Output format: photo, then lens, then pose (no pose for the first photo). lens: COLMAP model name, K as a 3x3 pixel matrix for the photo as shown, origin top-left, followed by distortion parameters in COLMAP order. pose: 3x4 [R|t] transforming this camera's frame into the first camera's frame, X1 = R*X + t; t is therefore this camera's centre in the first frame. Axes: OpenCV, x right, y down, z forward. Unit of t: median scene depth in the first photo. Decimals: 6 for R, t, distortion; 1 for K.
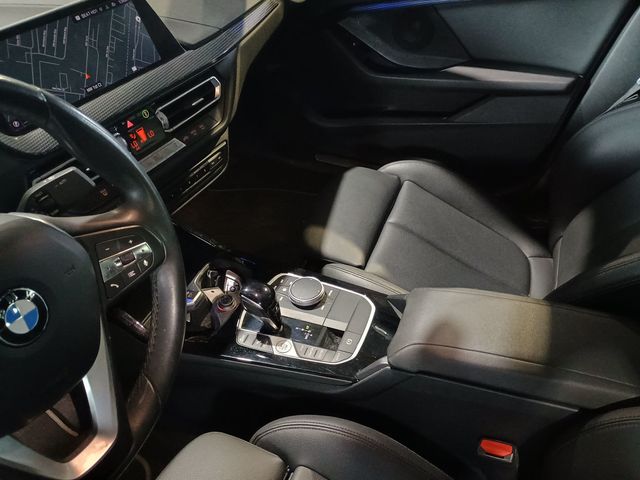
lens RADIAL K [[552.5, 0, 337.5], [0, 552.5, 236.2], [0, 0, 1]] dist [0.056795, -0.079822]
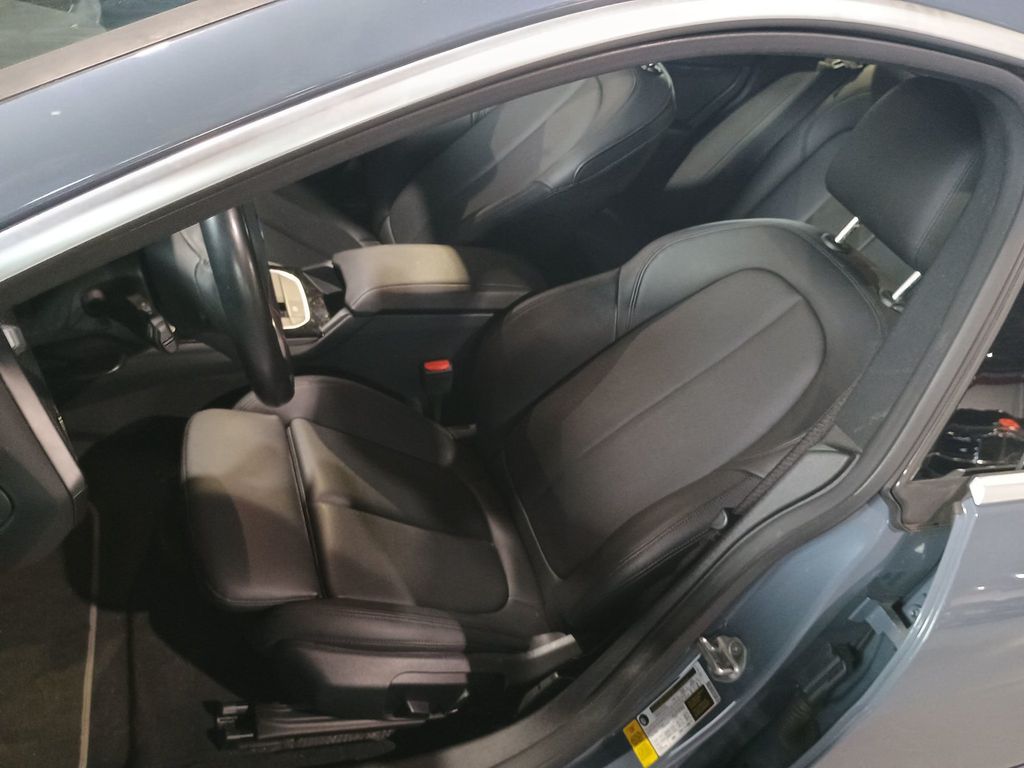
lens RADIAL K [[884.0, 0, 518.9], [0, 884.0, 383.6], [0, 0, 1]] dist [0.056795, -0.079822]
pose [[0.707451, -0.193241, 0.679832, -0.849276], [0.128712, 0.981036, 0.144917, 0.141769], [-0.694944, -0.015019, 0.718907, -0.499120]]
